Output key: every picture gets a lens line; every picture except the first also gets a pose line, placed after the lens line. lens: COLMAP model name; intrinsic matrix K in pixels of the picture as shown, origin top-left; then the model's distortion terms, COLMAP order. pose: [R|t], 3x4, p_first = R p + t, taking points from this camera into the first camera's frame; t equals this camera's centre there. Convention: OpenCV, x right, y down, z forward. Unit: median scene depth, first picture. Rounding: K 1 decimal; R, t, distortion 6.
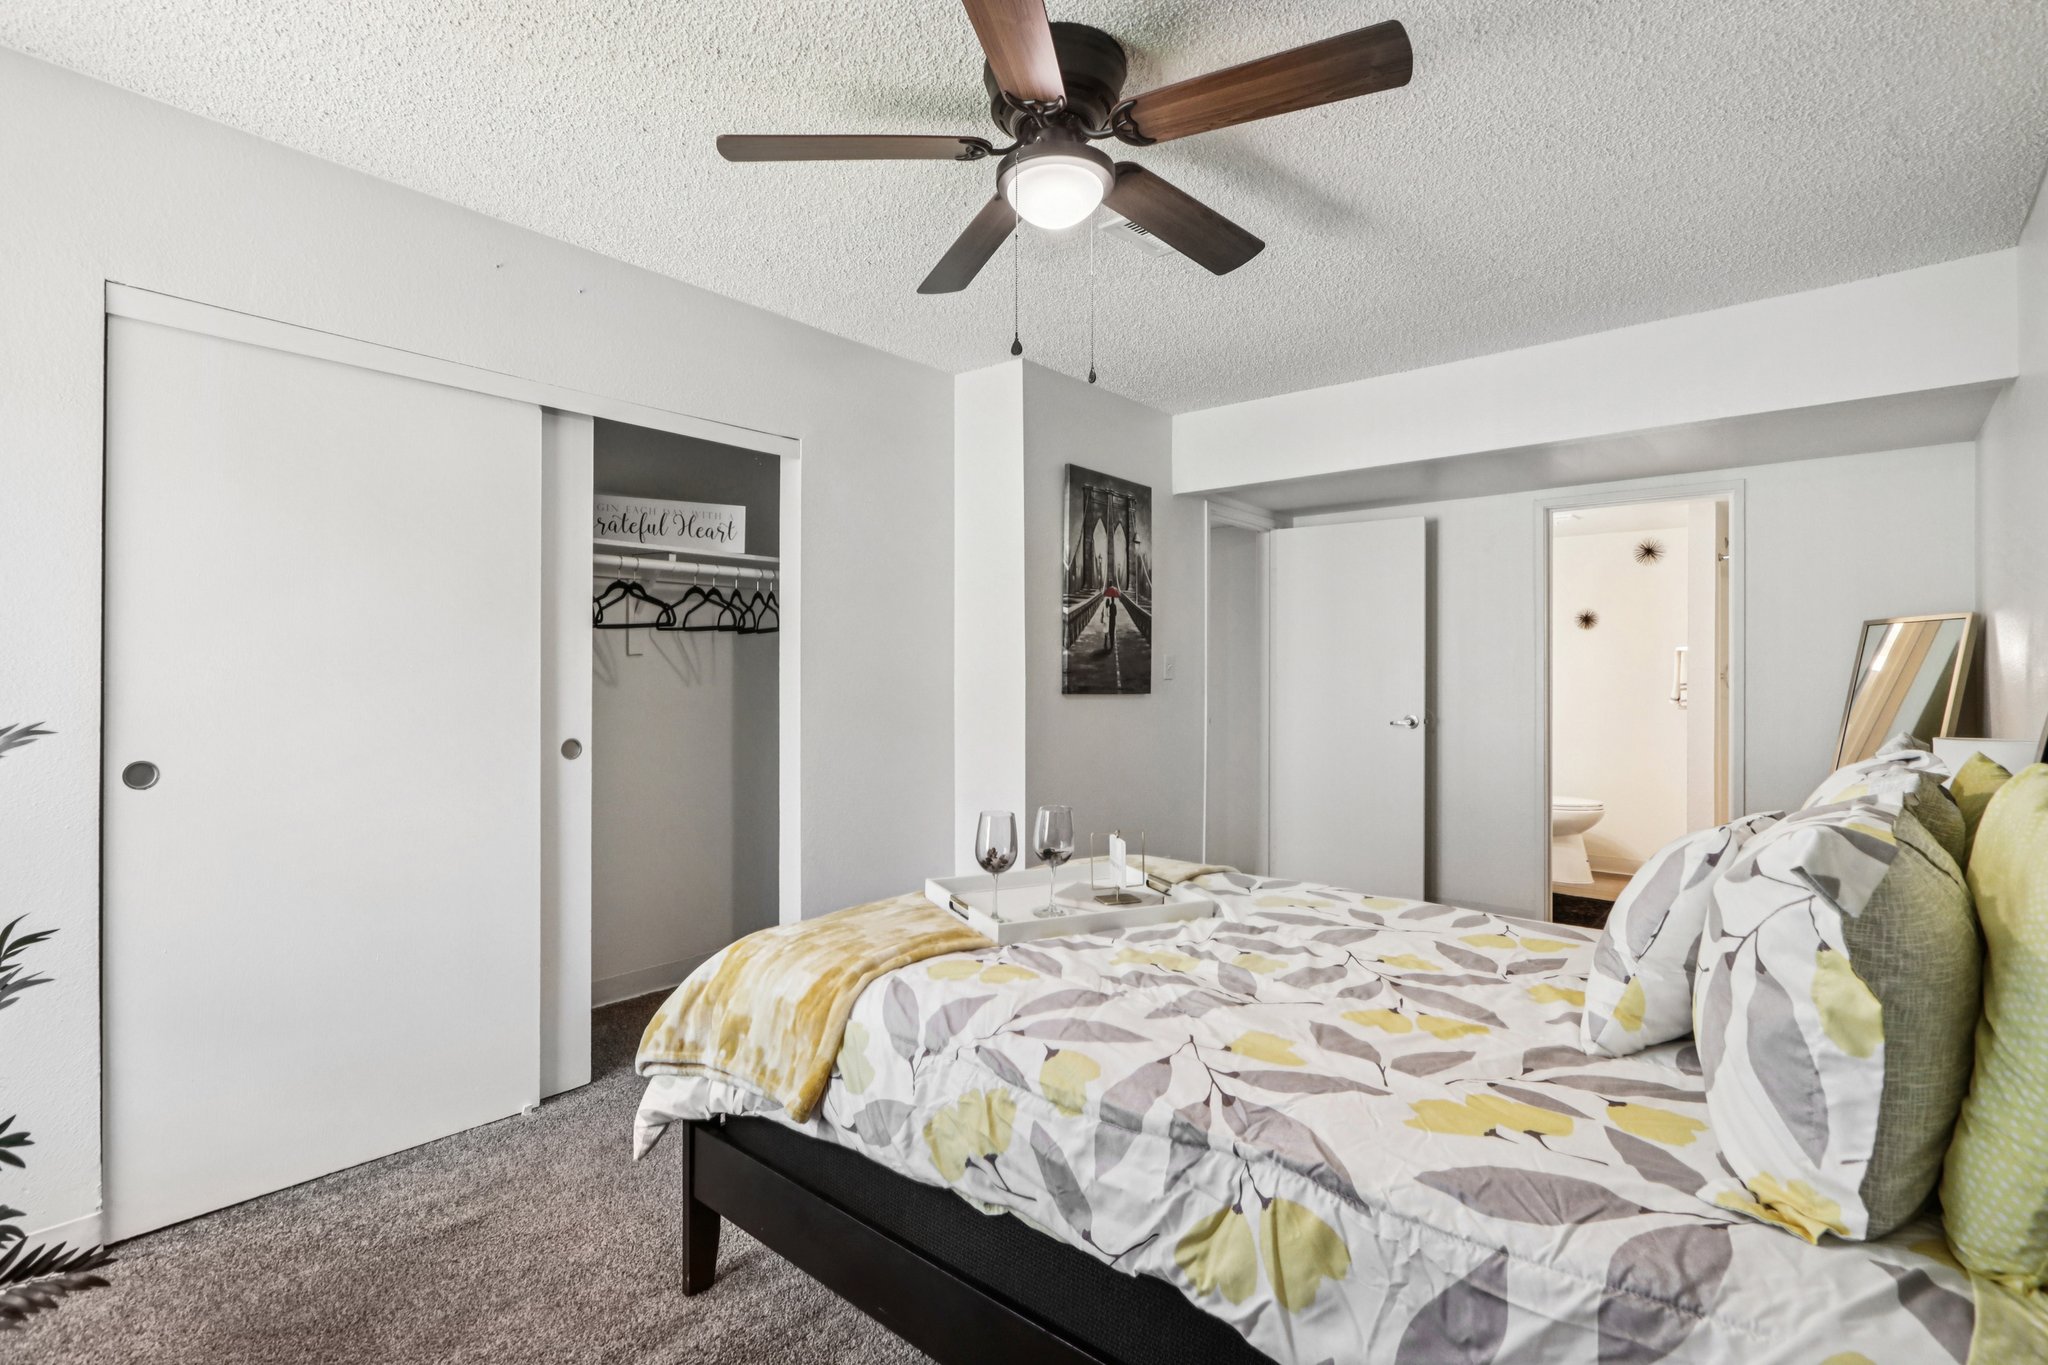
lens RADIAL K [[991.6, 0, 995.0], [0, 991.6, 674.5], [0, 0, 1]] dist [-0.044250, 0.044217]
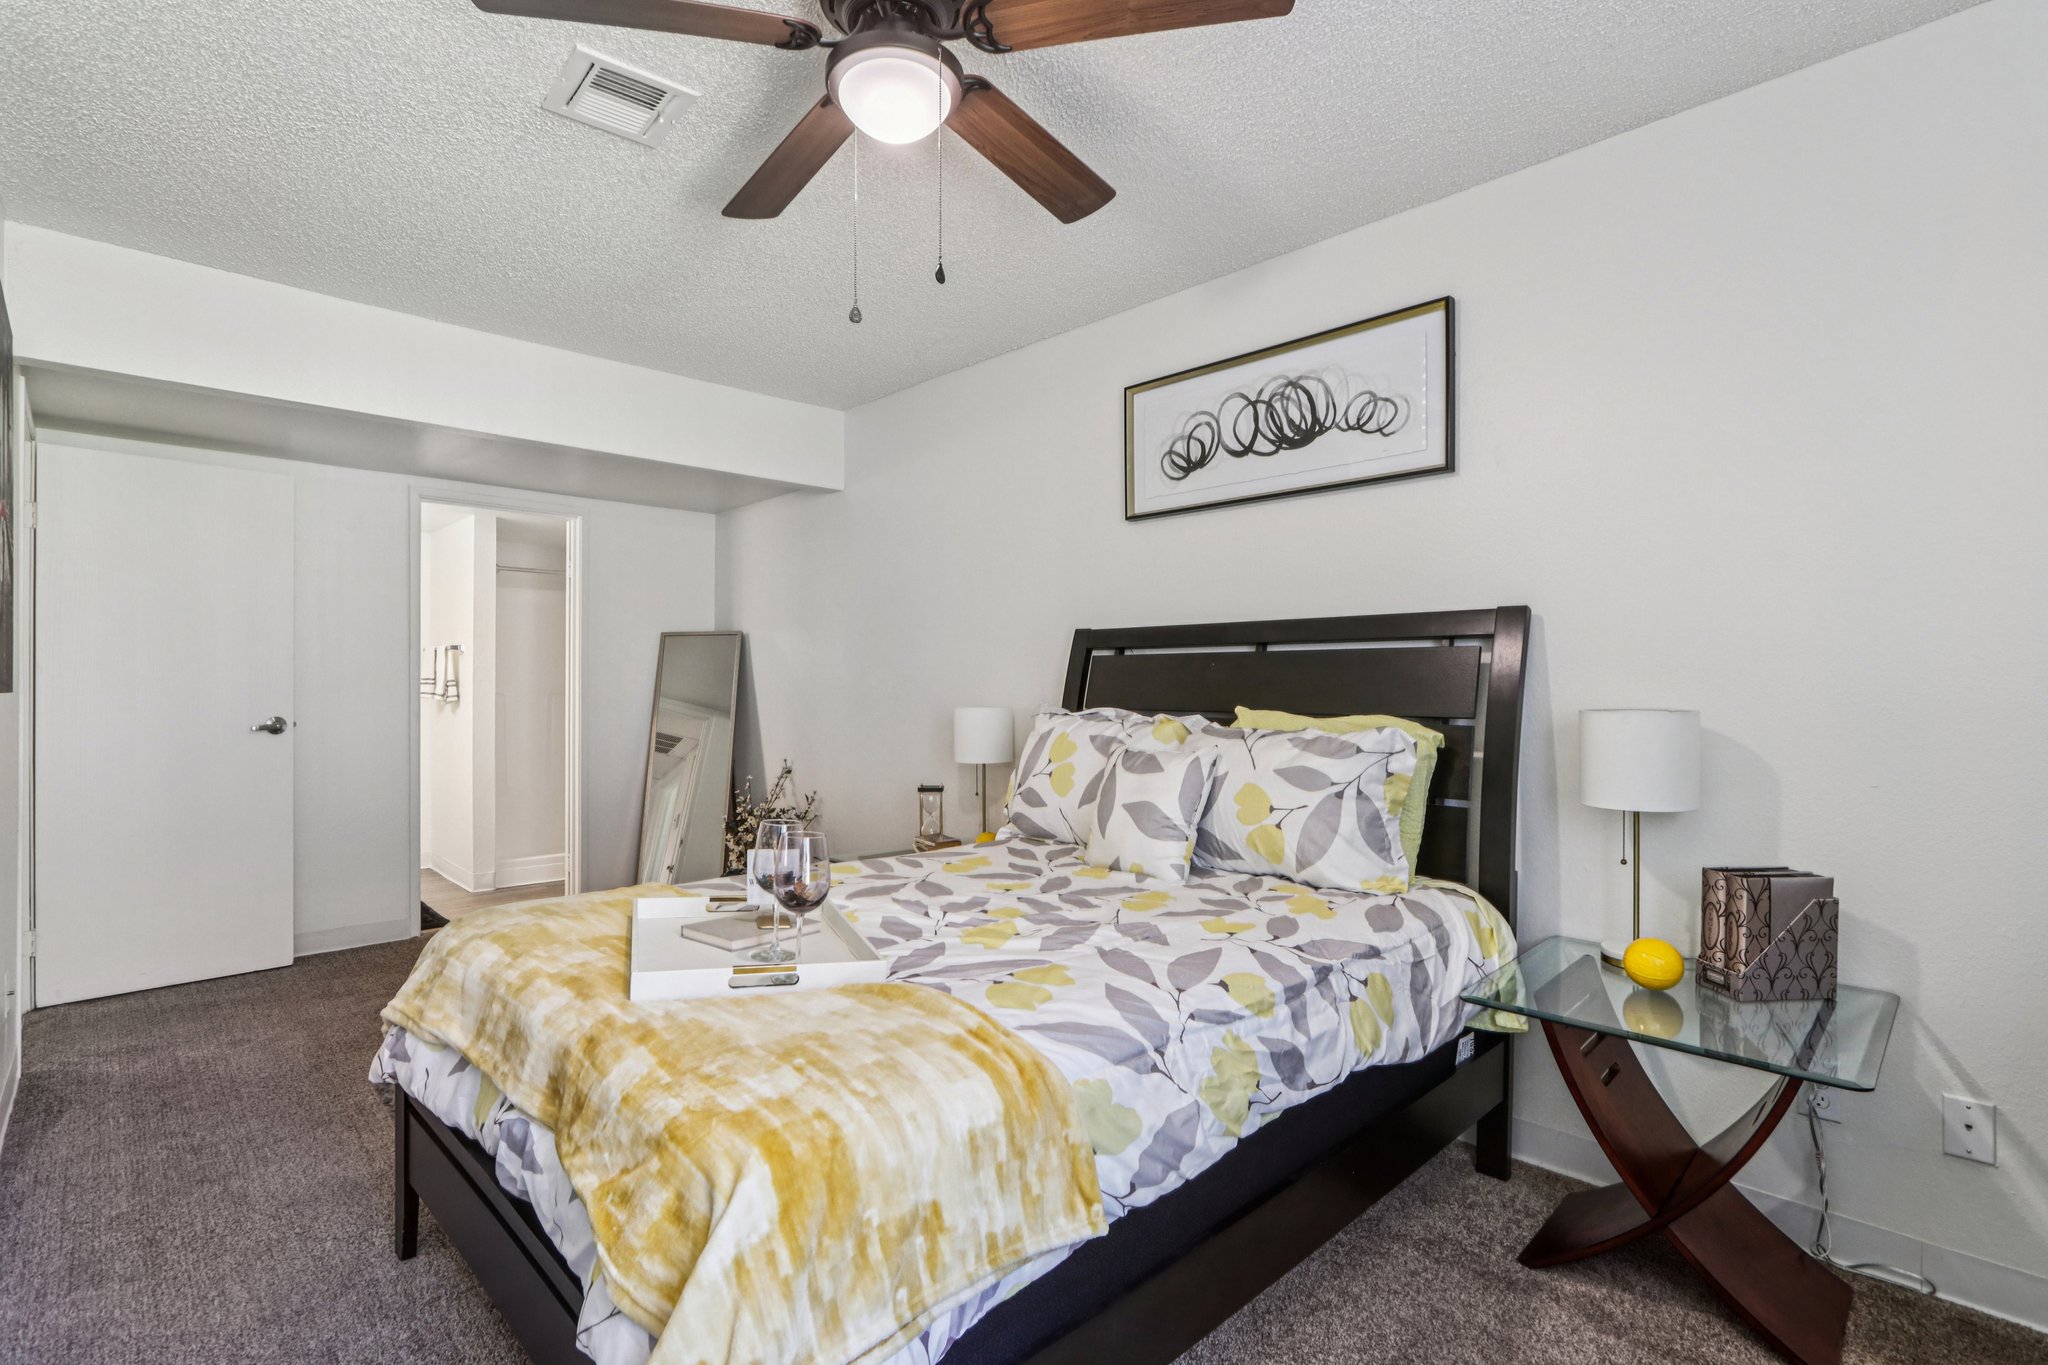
lens RADIAL K [[948.4, 0, 1027.9], [0, 948.4, 694.7], [0, 0, 1]] dist [-0.009844, 0.000161]
pose [[0.081203, -0.013683, 0.996604, -0.769201], [-0.003809, 0.999894, 0.014038, 0.020787], [-0.996690, -0.004936, 0.081142, 0.824040]]
